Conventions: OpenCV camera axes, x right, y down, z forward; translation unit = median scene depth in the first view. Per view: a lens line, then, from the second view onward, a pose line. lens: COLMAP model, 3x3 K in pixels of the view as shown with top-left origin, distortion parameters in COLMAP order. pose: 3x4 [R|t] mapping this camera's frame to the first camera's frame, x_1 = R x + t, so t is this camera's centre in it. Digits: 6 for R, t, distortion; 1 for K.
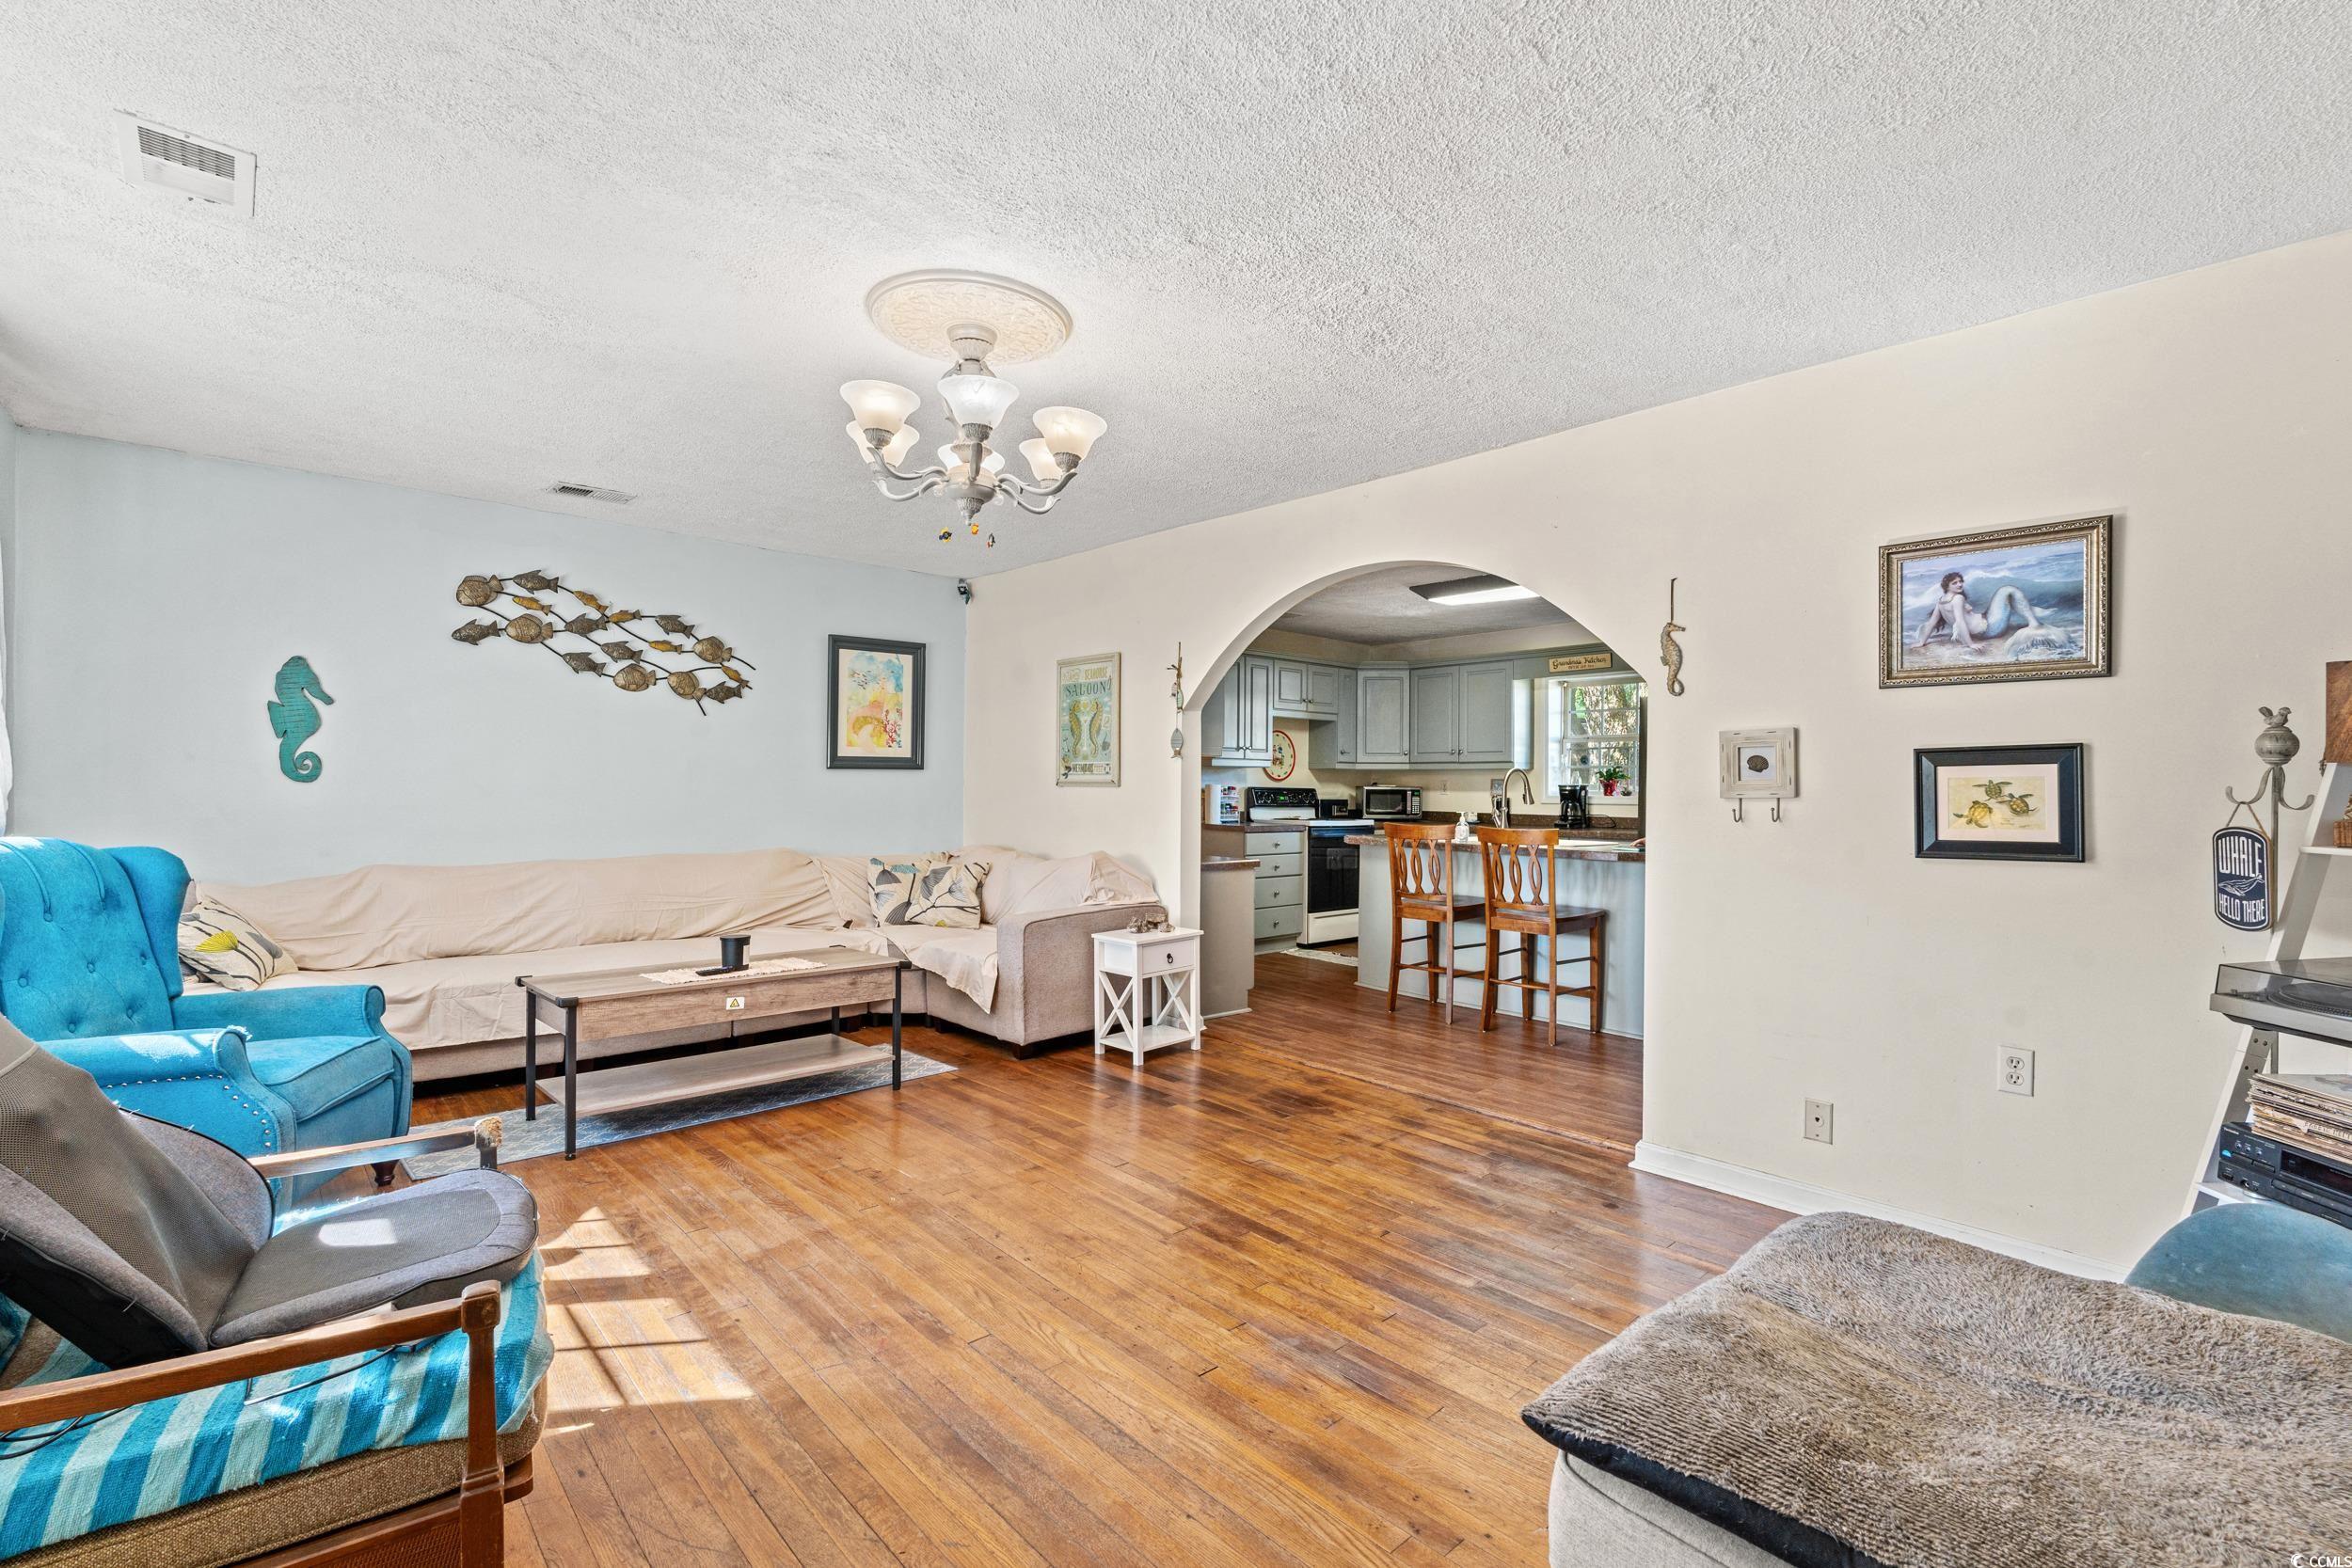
lens RADIAL K [[1032.4, 0, 1161.6], [0, 1032.4, 779.9], [0, 0, 1]] dist [-0.004850, 0.000681]
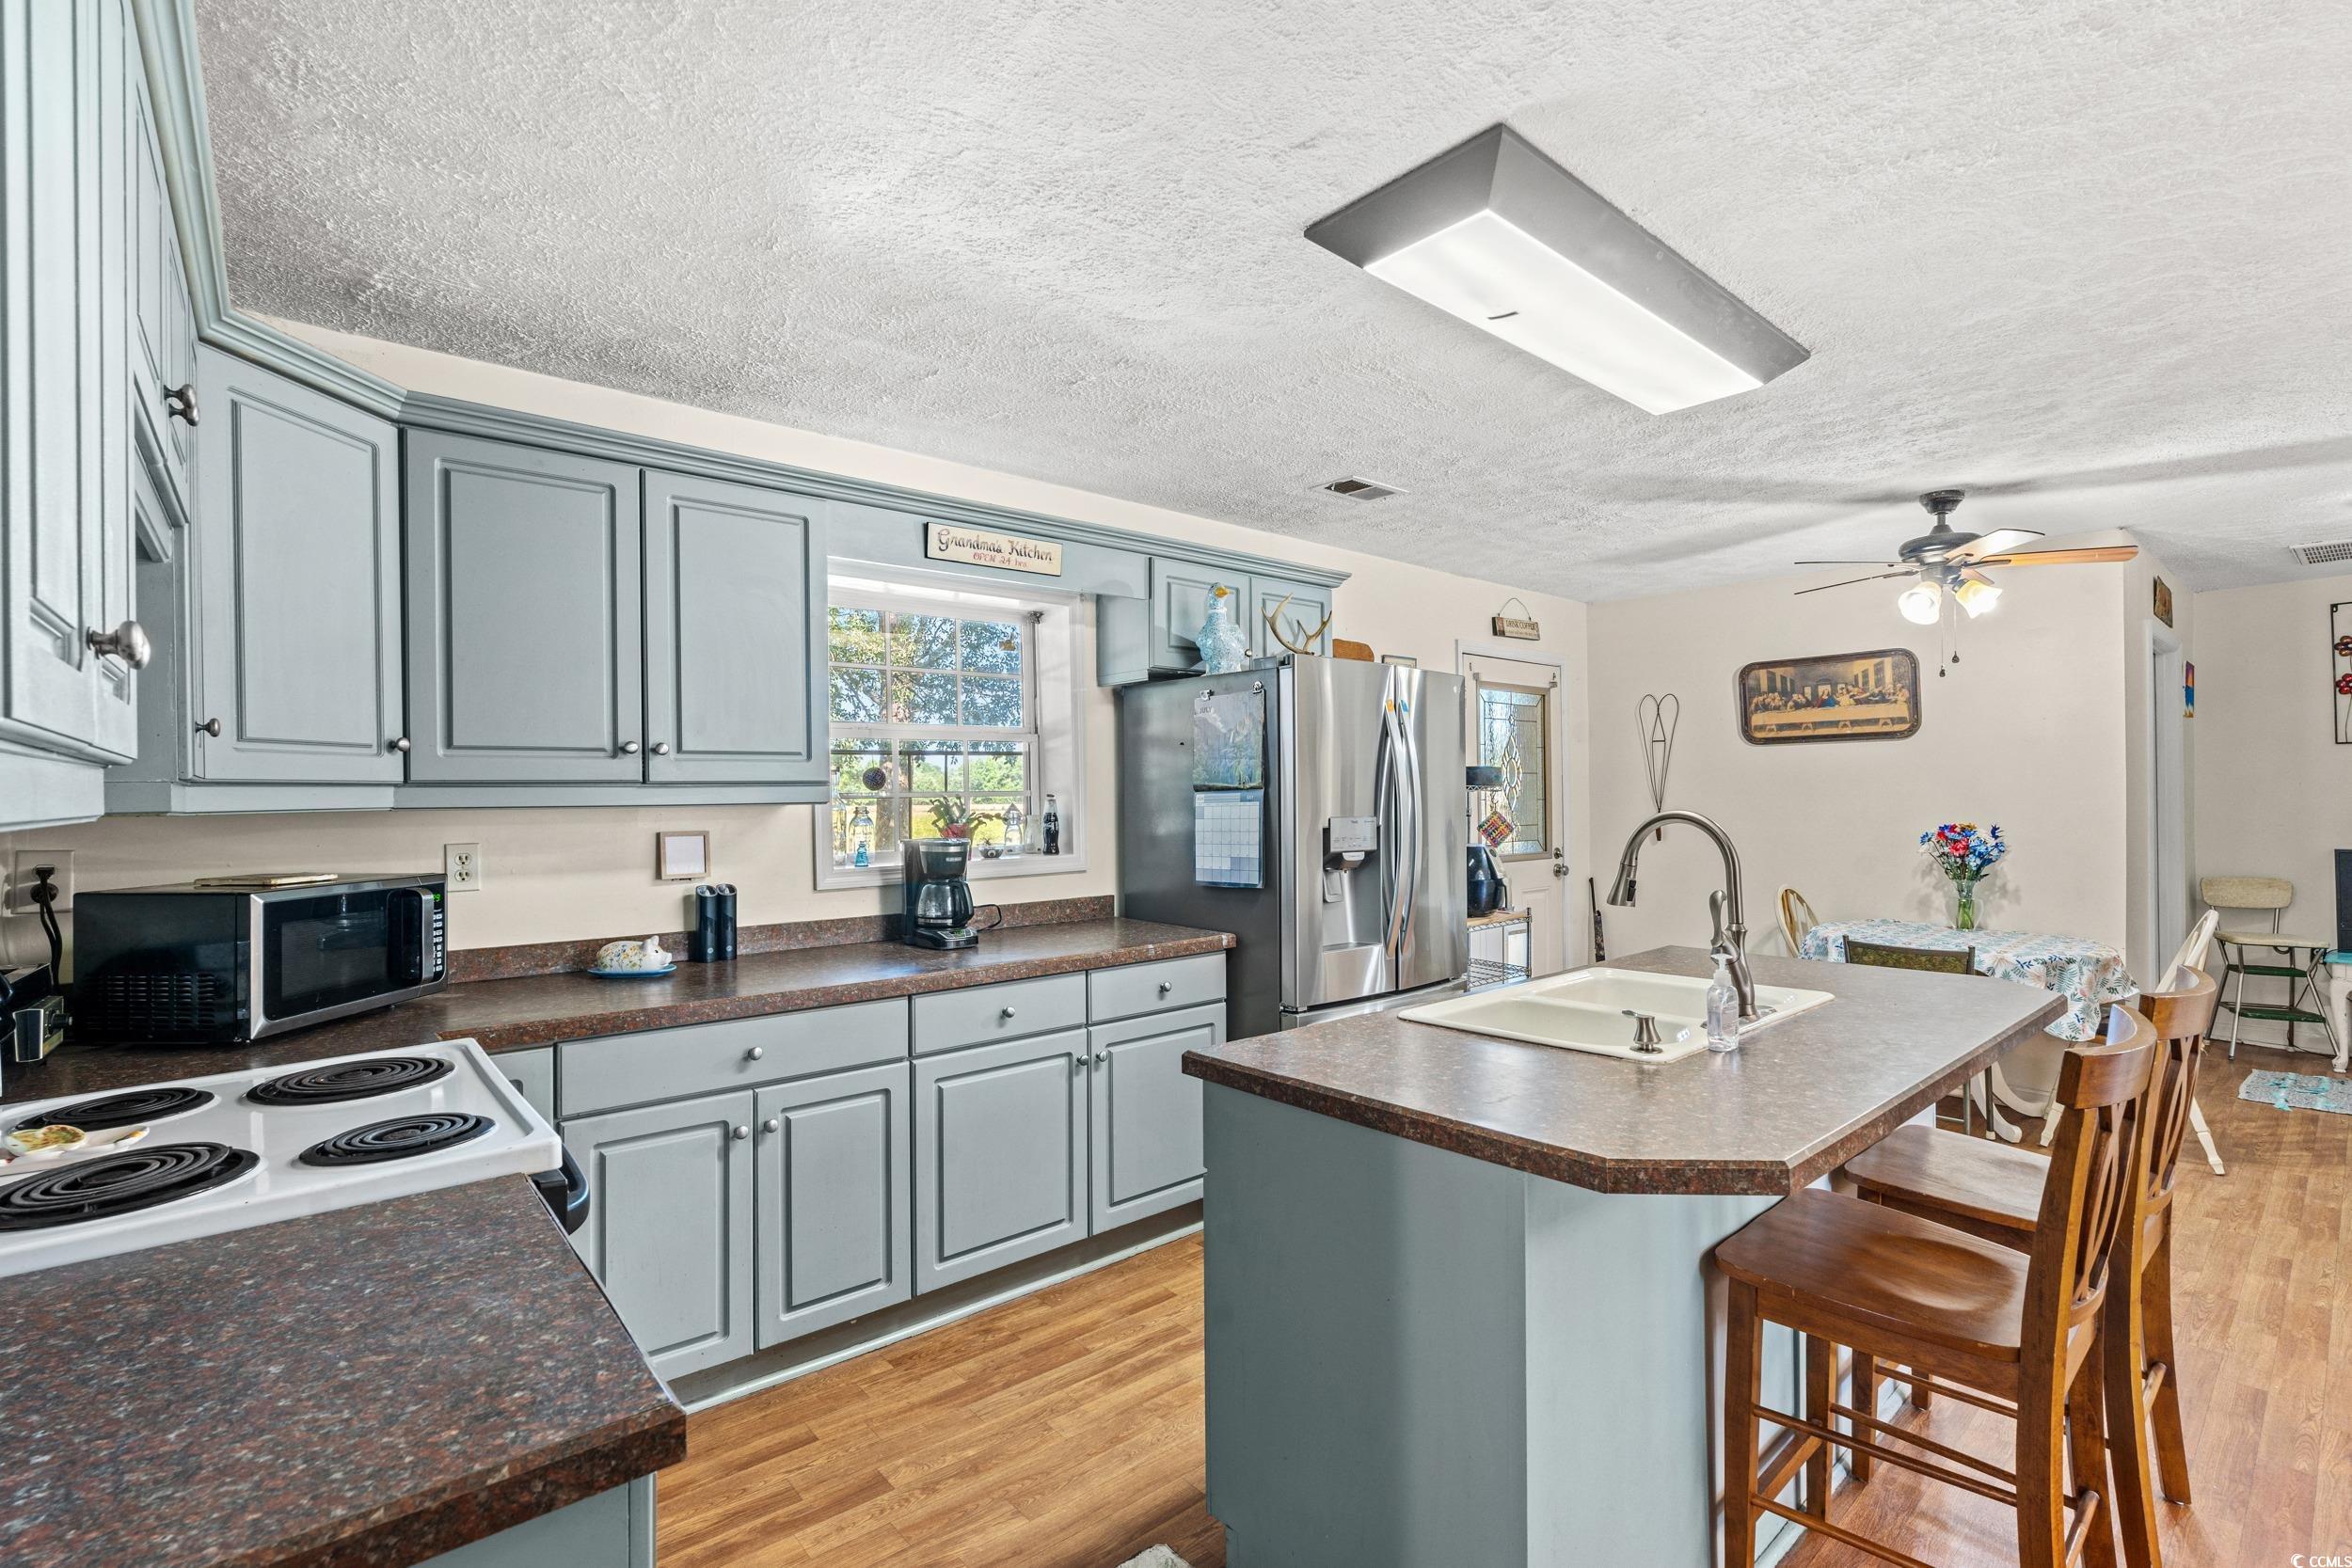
lens RADIAL K [[1032.4, 0, 1194.0], [0, 1032.4, 792.5], [0, 0, 1]] dist [-0.004850, 0.000681]
pose [[0.028807, -0.005472, 0.999570, -0.026039], [0.004302, 0.999976, 0.005350, -0.025994], [-0.999576, 0.004146, 0.028830, 1.405567]]
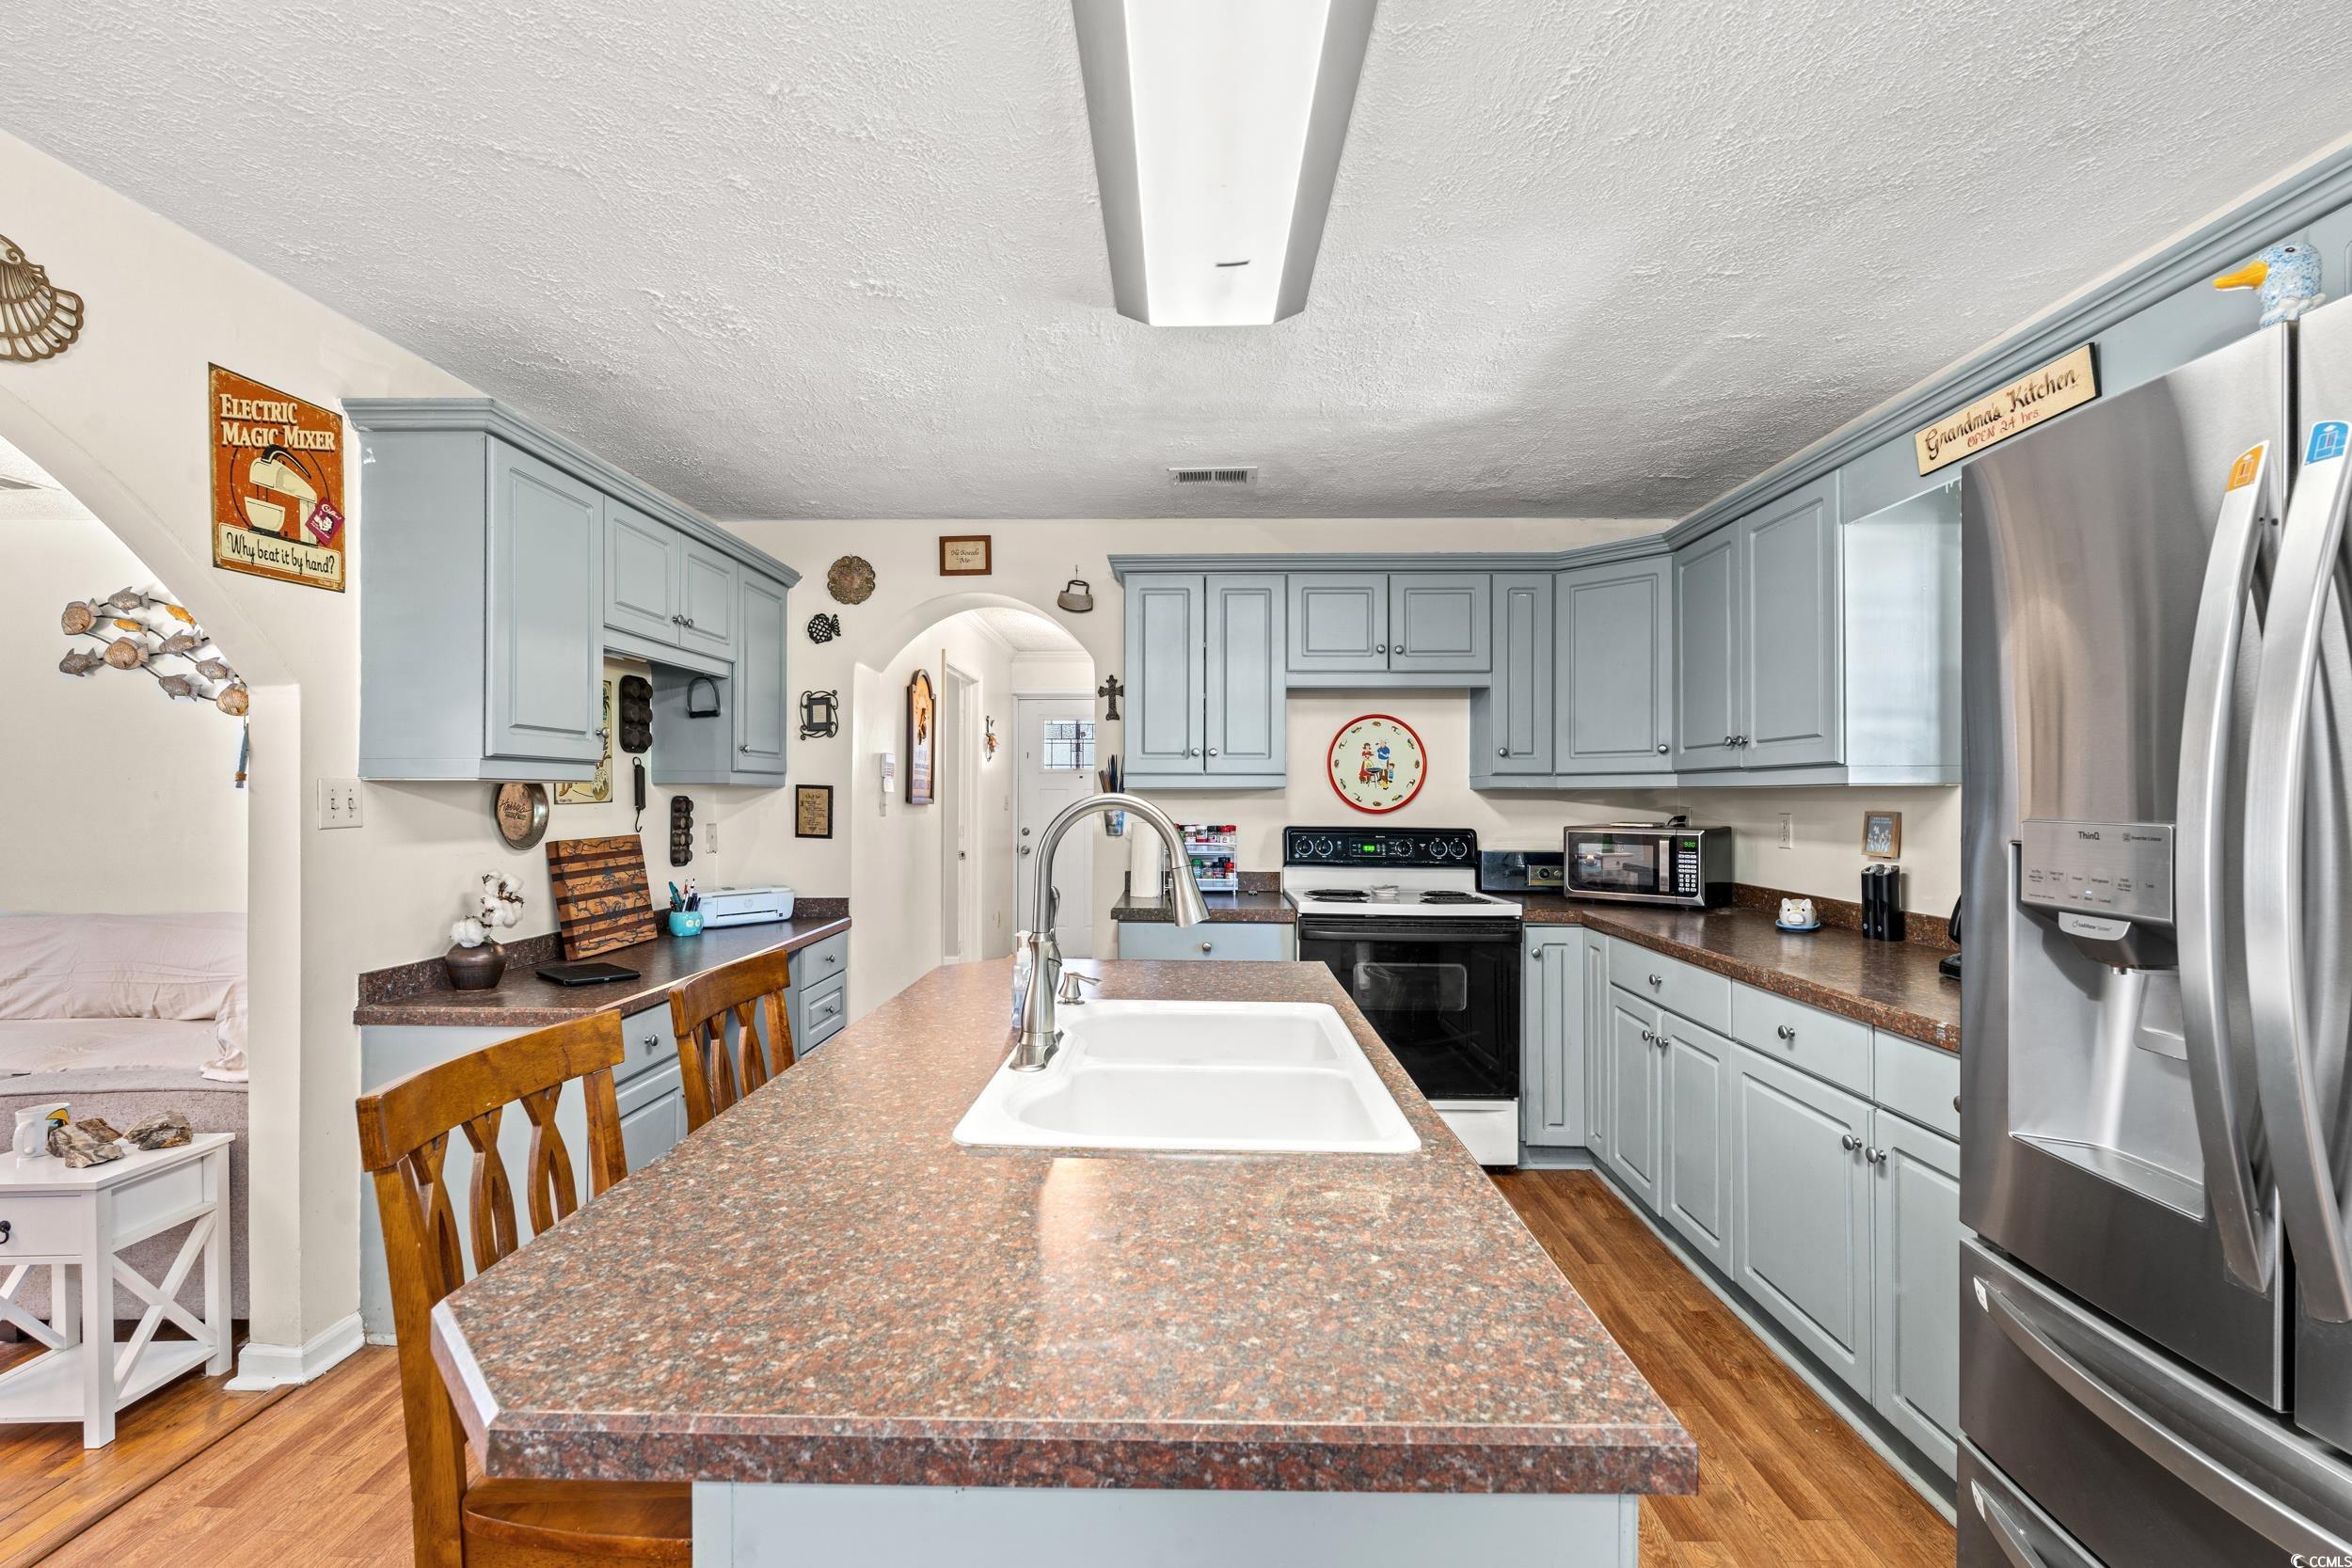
lens RADIAL K [[1032.4, 0, 1174.3], [0, 1032.4, 795.8], [0, 0, 1]] dist [-0.004850, 0.000681]
pose [[0.731318, -0.006072, -0.682010, 0.668157], [0.009311, 0.999956, 0.001082, -0.015431], [0.681973, -0.007141, 0.731342, 0.975408]]
